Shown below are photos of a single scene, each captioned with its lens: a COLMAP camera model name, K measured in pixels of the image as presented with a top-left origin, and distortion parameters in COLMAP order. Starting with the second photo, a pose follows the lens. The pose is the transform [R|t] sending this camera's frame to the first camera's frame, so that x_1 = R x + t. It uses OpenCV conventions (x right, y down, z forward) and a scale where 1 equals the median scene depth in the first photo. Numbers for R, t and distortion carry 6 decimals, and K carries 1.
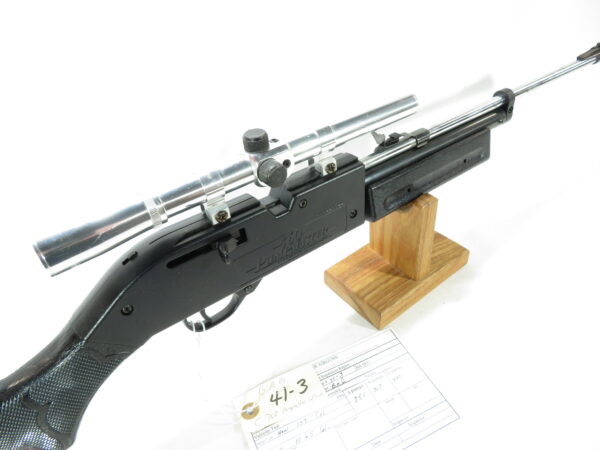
lens RADIAL K [[431.0, 0, 300.0], [0, 431.0, 225.0], [0, 0, 1]] dist [-0.001094, -0.002452]
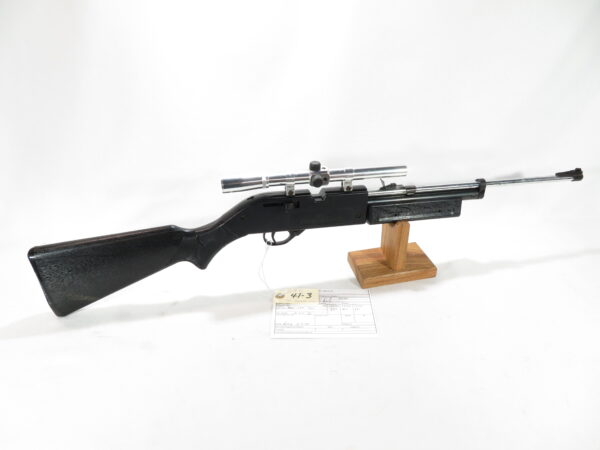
lens RADIAL K [[431.0, 0, 300.0], [0, 431.0, 225.0], [0, 0, 1]] dist [-0.001094, -0.002452]
pose [[0.902772, 0.284364, -0.322707, 0.535978], [-0.316003, 0.947486, -0.049109, 0.195764], [0.291796, 0.146310, 0.945224, -0.938417]]
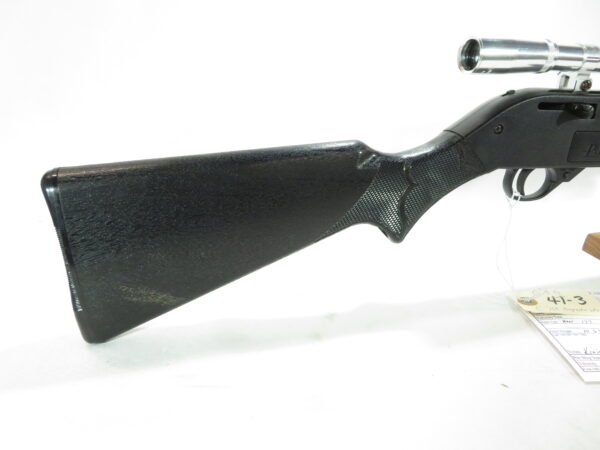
lens RADIAL K [[431.0, 0, 300.0], [0, 431.0, 225.0], [0, 0, 1]] dist [-0.001094, -0.002452]
pose [[0.925693, 0.255660, -0.278803, -0.391432], [-0.314288, 0.929968, -0.190740, 0.651165], [0.210514, 0.264191, 0.941216, -0.140381]]
